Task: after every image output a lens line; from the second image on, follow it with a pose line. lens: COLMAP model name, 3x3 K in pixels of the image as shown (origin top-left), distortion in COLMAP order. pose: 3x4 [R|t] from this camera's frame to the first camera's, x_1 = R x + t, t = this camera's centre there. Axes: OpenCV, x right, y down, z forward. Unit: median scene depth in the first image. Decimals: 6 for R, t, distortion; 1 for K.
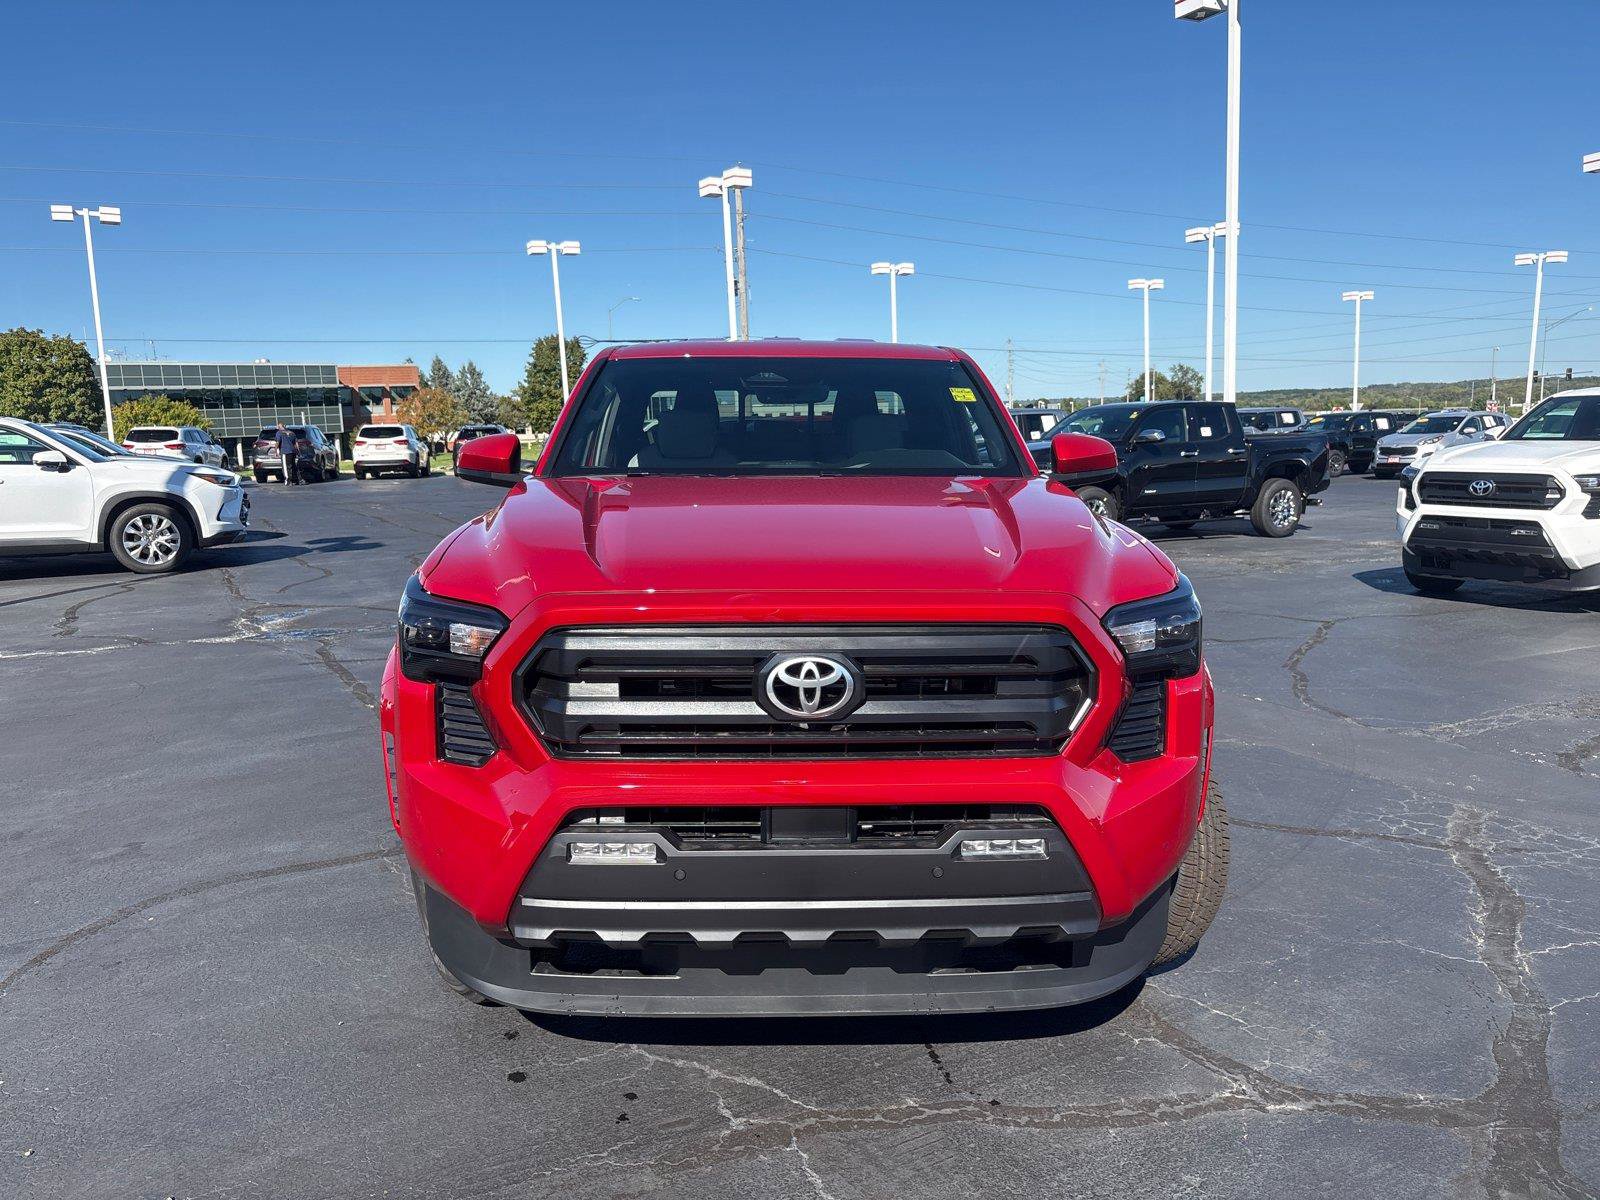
lens RADIAL K [[1227.7, 0, 789.7], [0, 1227.7, 607.5], [0, 0, 1]] dist [0.035922, -0.042611]
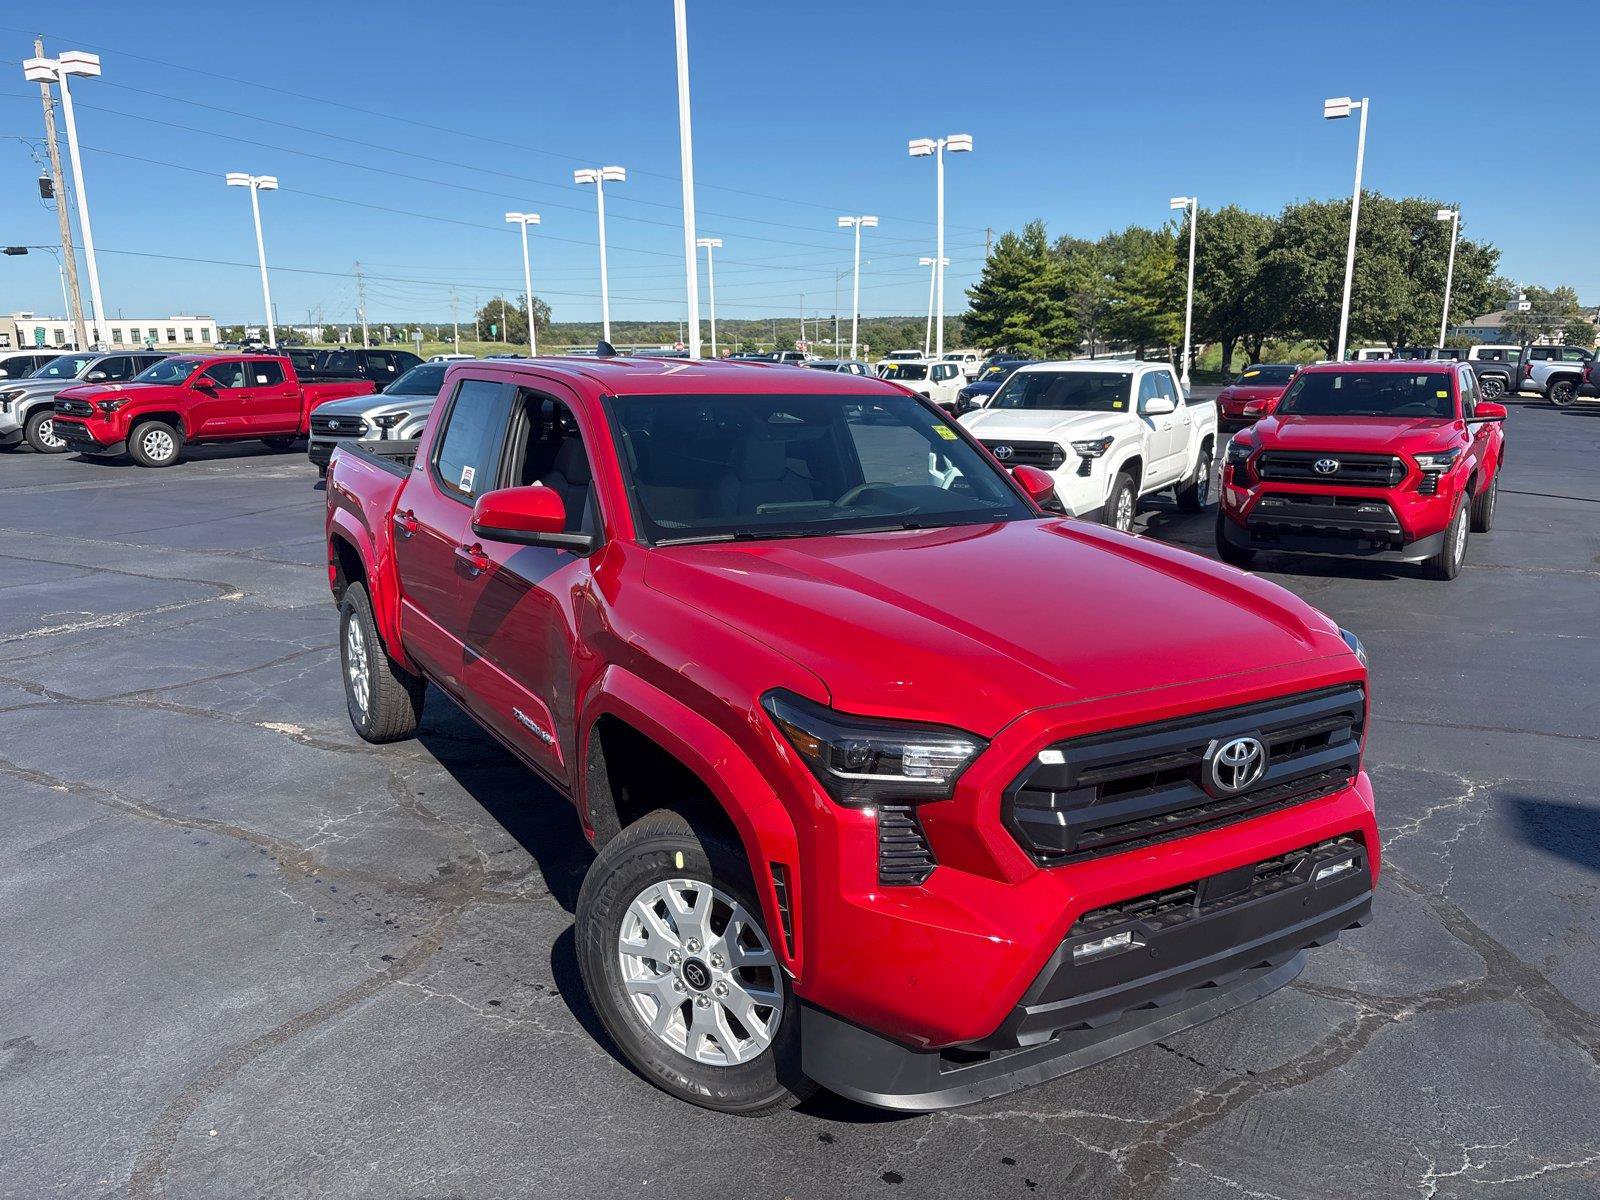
lens RADIAL K [[1227.7, 0, 799.7], [0, 1227.7, 611.5], [0, 0, 1]] dist [0.035922, -0.042611]
pose [[0.863873, -0.089306, 0.495729, -0.517253], [0.058748, 0.995304, 0.076929, -0.109179], [-0.500272, -0.037334, 0.865063, 0.134424]]
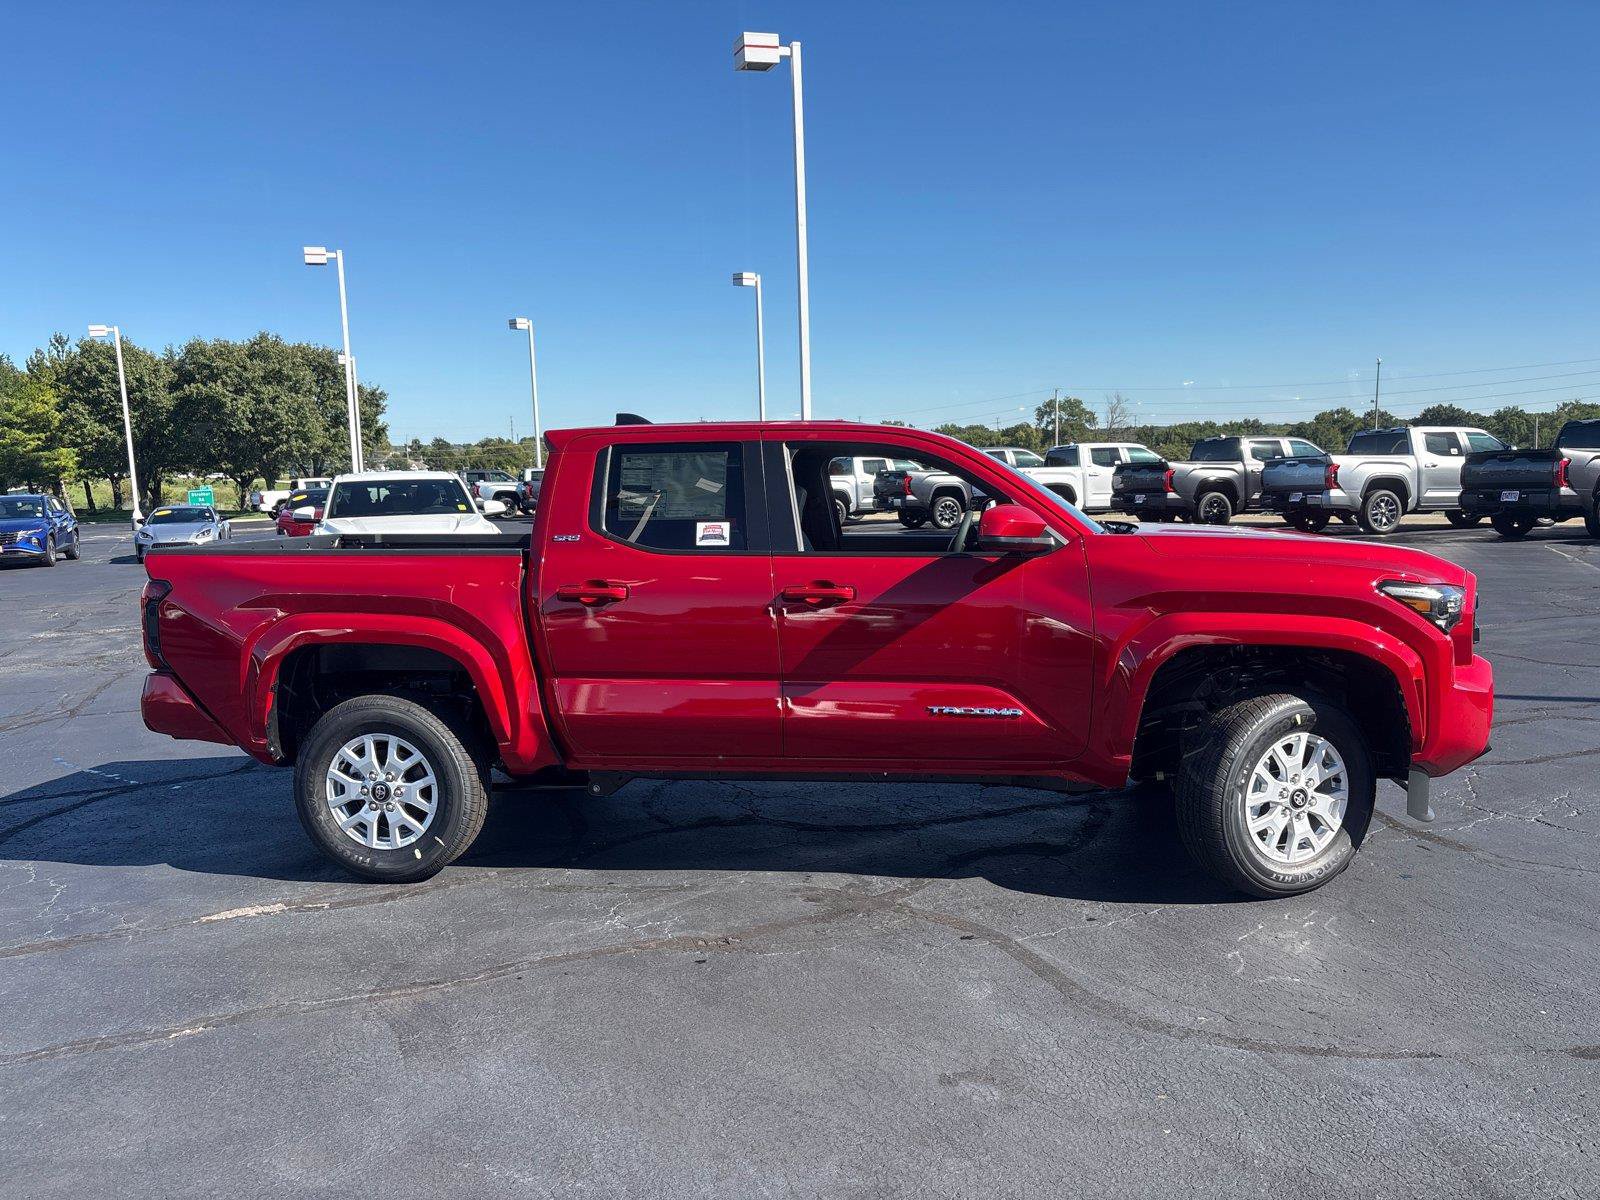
lens RADIAL K [[1227.7, 0, 796.9], [0, 1227.7, 590.3], [0, 0, 1]] dist [0.035922, -0.042611]
pose [[0.160201, -0.087543, 0.983195, -1.360187], [0.172199, 0.983264, 0.059491, -0.165013], [-0.971948, 0.159775, 0.172594, 1.011533]]
